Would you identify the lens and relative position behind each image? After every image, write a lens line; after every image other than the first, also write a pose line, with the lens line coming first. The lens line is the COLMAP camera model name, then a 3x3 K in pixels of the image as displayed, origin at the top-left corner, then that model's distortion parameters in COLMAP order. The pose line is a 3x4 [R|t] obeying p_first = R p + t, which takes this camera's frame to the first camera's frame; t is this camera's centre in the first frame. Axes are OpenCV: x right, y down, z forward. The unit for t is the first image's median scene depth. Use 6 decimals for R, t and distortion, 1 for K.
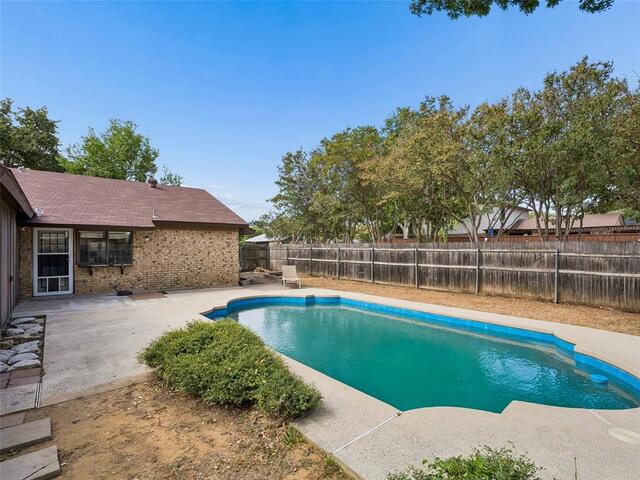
lens RADIAL K [[323.5, 0, 317.0], [0, 323.5, 244.7], [0, 0, 1]] dist [-0.005114, 0.000251]
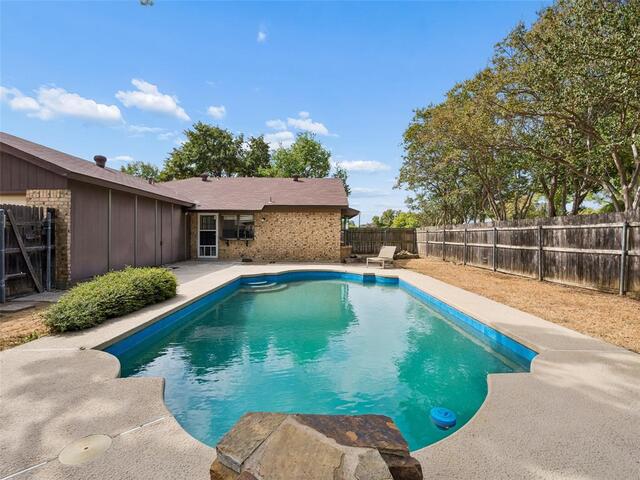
lens RADIAL K [[305.0, 0, 320.2], [0, 305.0, 235.7], [0, 0, 1]] dist [-0.005741, -0.000735]
pose [[0.779750, 0.004384, -0.626076, 0.363117], [-0.002599, 0.999990, 0.003766, 0.034635], [0.626086, -0.001310, 0.779753, 0.171170]]
